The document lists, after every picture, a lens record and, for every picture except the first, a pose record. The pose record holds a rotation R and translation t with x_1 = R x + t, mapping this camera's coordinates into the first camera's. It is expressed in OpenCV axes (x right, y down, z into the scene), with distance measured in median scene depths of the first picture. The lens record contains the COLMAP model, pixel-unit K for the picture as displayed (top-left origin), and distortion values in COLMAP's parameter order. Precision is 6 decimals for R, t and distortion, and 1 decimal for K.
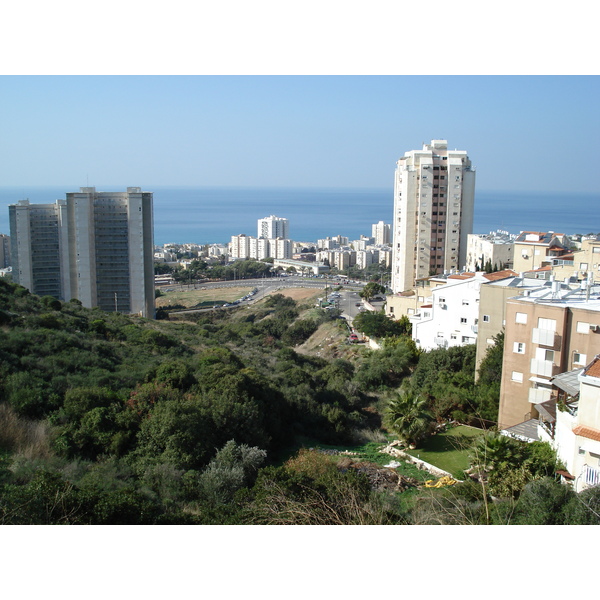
lens RADIAL K [[685.6, 0, 300.0], [0, 685.6, 300.0], [0, 0, 1]] dist [-0.072334, -0.024668]
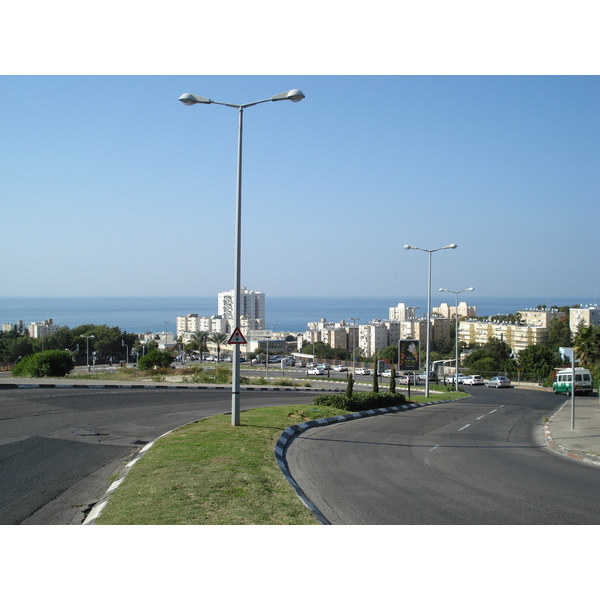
lens RADIAL K [[685.6, 0, 300.0], [0, 685.6, 300.0], [0, 0, 1]] dist [-0.072334, -0.024668]
pose [[0.999581, -0.007196, -0.028024, 0.073295], [0.002654, 0.987297, -0.158864, -0.006039], [0.028812, 0.158723, 0.986903, 0.651466]]
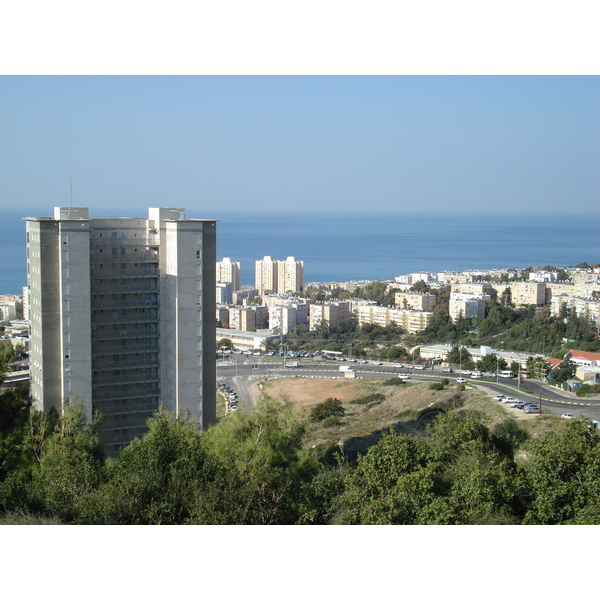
lens RADIAL K [[931.8, 0, 300.0], [0, 931.8, 300.0], [0, 0, 1]] dist [0.056600, 0.033313]
pose [[0.953092, -0.032271, 0.300956, -0.222415], [0.051833, 0.997014, -0.057239, -0.036742], [-0.298210, 0.070154, 0.951919, 0.218571]]
